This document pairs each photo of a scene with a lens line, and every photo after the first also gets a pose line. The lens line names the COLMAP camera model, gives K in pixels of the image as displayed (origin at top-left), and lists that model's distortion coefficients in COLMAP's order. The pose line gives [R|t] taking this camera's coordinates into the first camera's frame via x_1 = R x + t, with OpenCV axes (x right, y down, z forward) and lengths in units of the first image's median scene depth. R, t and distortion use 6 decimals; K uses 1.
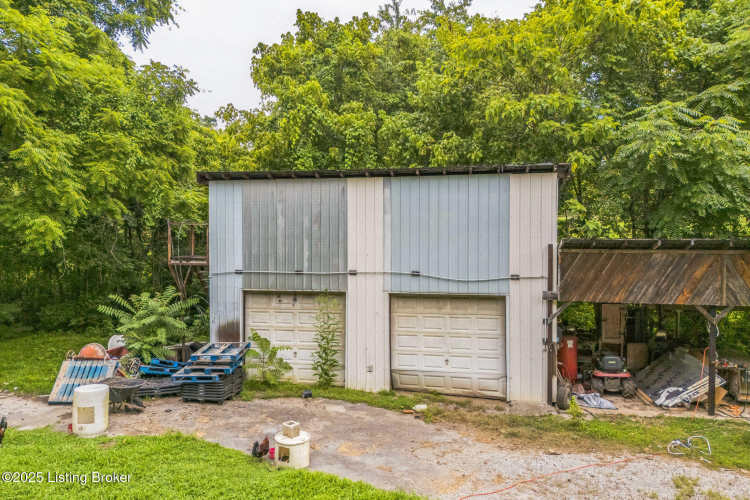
lens RADIAL K [[498.3, 0, 372.3], [0, 498.3, 246.7], [0, 0, 1]] dist [0.080397, -0.020270]
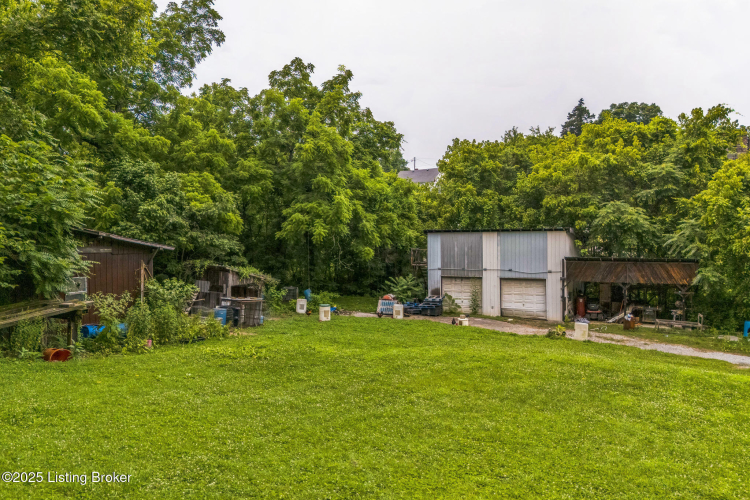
lens RADIAL K [[498.3, 0, 369.9], [0, 498.3, 251.7], [0, 0, 1]] dist [0.080397, -0.020270]
pose [[0.947645, -0.003760, -0.319303, 0.215703], [0.008583, 0.999869, 0.013699, -0.076369], [0.319209, -0.015722, 0.947554, -1.565178]]
